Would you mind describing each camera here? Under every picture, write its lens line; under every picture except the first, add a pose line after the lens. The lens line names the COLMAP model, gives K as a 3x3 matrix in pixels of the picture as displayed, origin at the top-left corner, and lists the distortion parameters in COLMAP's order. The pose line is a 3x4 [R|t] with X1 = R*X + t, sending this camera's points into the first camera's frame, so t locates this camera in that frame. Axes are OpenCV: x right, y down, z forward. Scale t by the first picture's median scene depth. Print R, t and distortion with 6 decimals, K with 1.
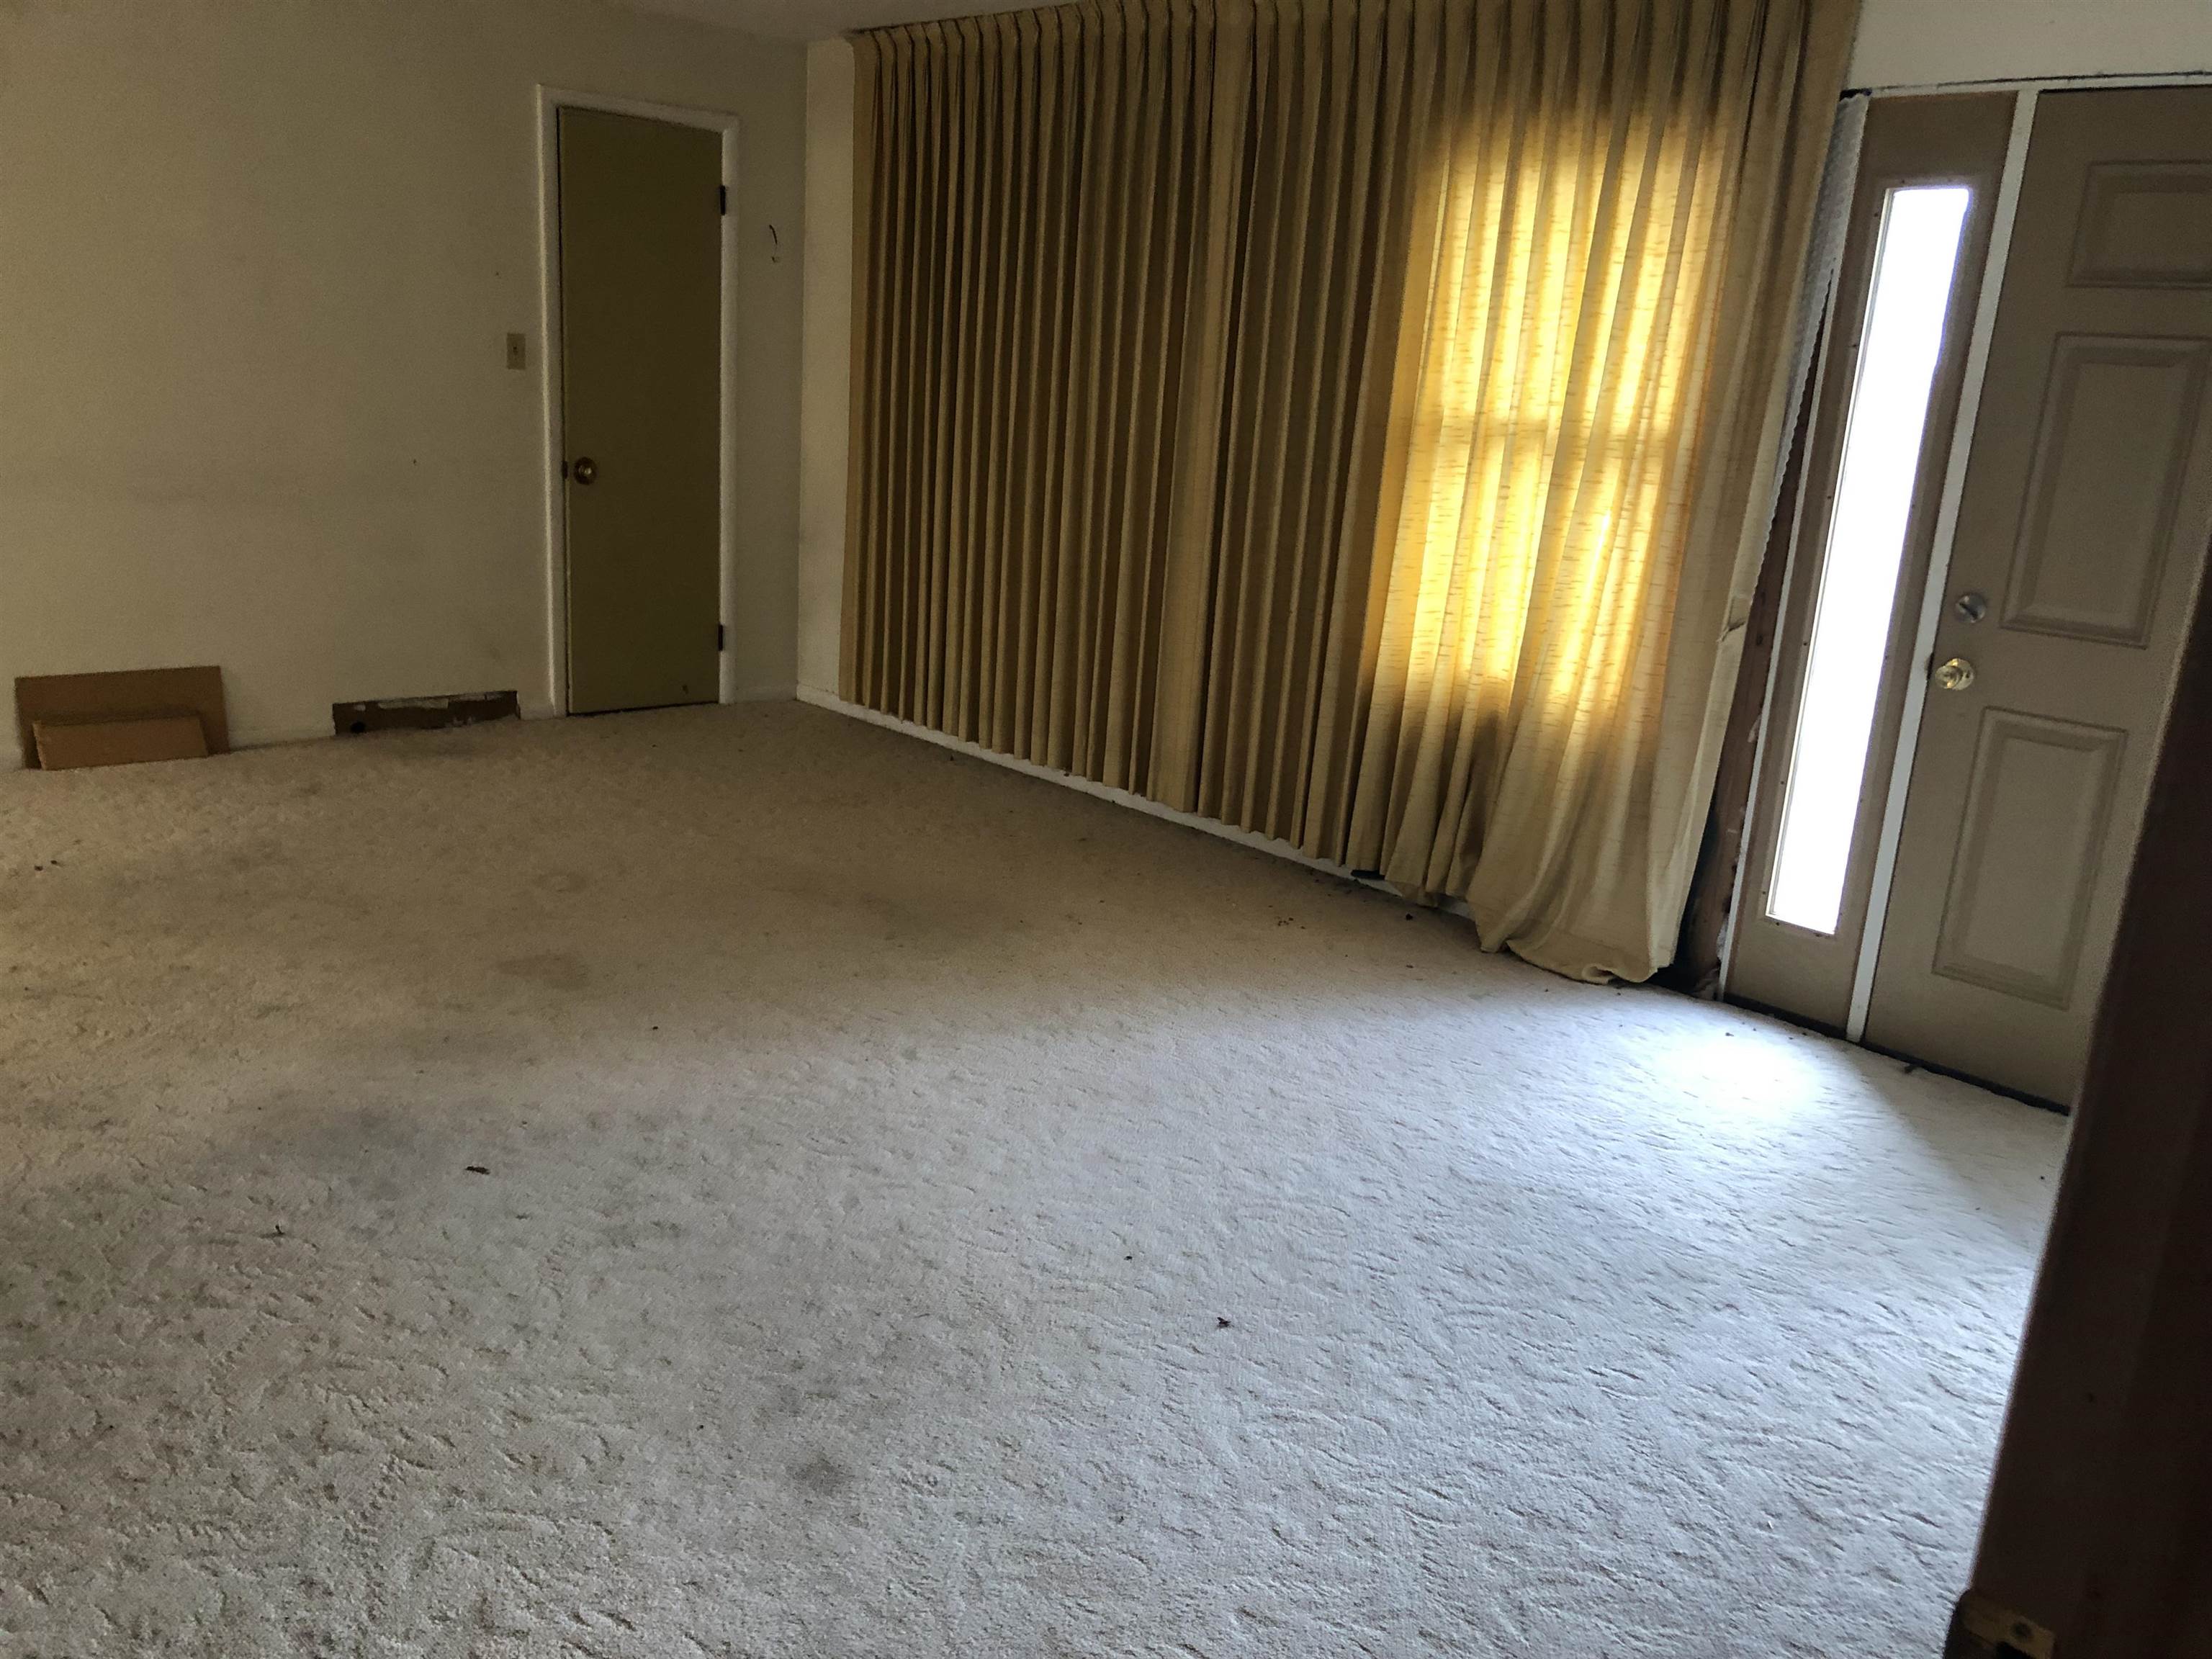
lens RADIAL K [[1811.9, 0, 1104.4], [0, 1811.9, 863.7], [0, 0, 1]] dist [0.004524, 0.001237]
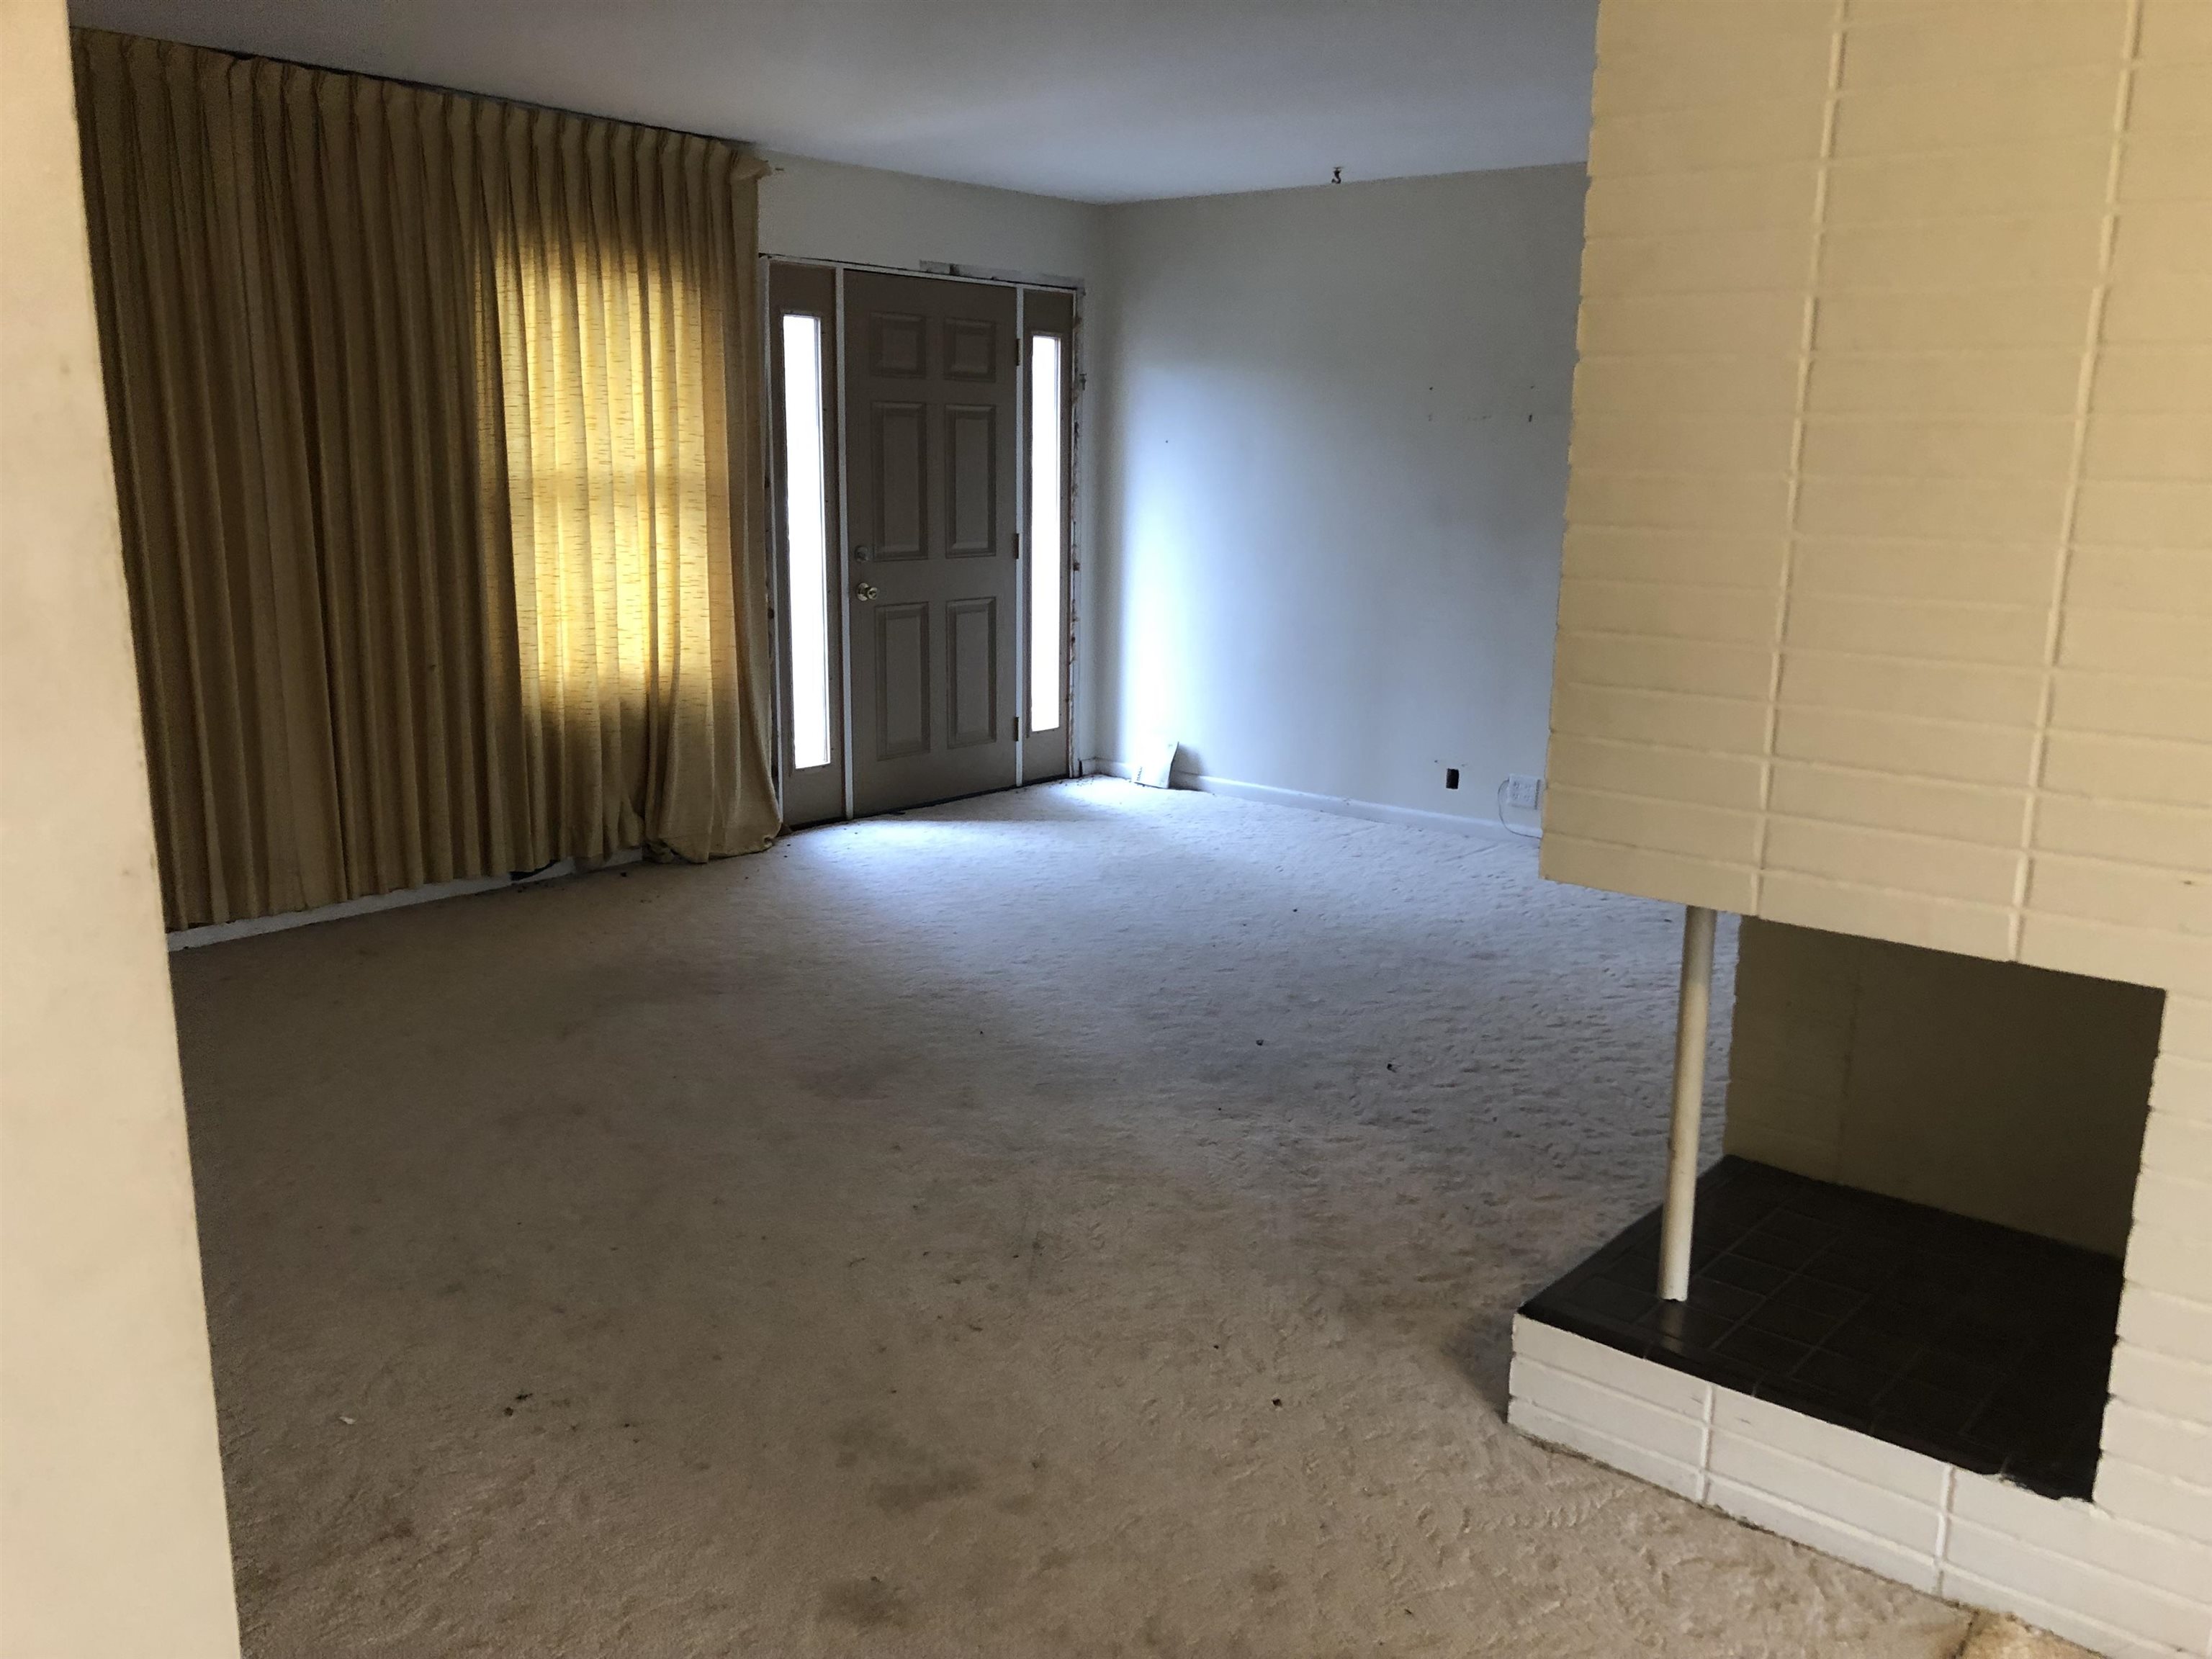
lens RADIAL K [[1884.4, 0, 1109.7], [0, 1884.4, 862.1], [0, 0, 1]] dist [0.143509, -0.359582]
pose [[-0.130361, -0.285607, 0.949439, -1.278679], [0.253451, 0.916193, 0.310406, -0.344155], [-0.958524, 0.281102, -0.047048, 0.848731]]
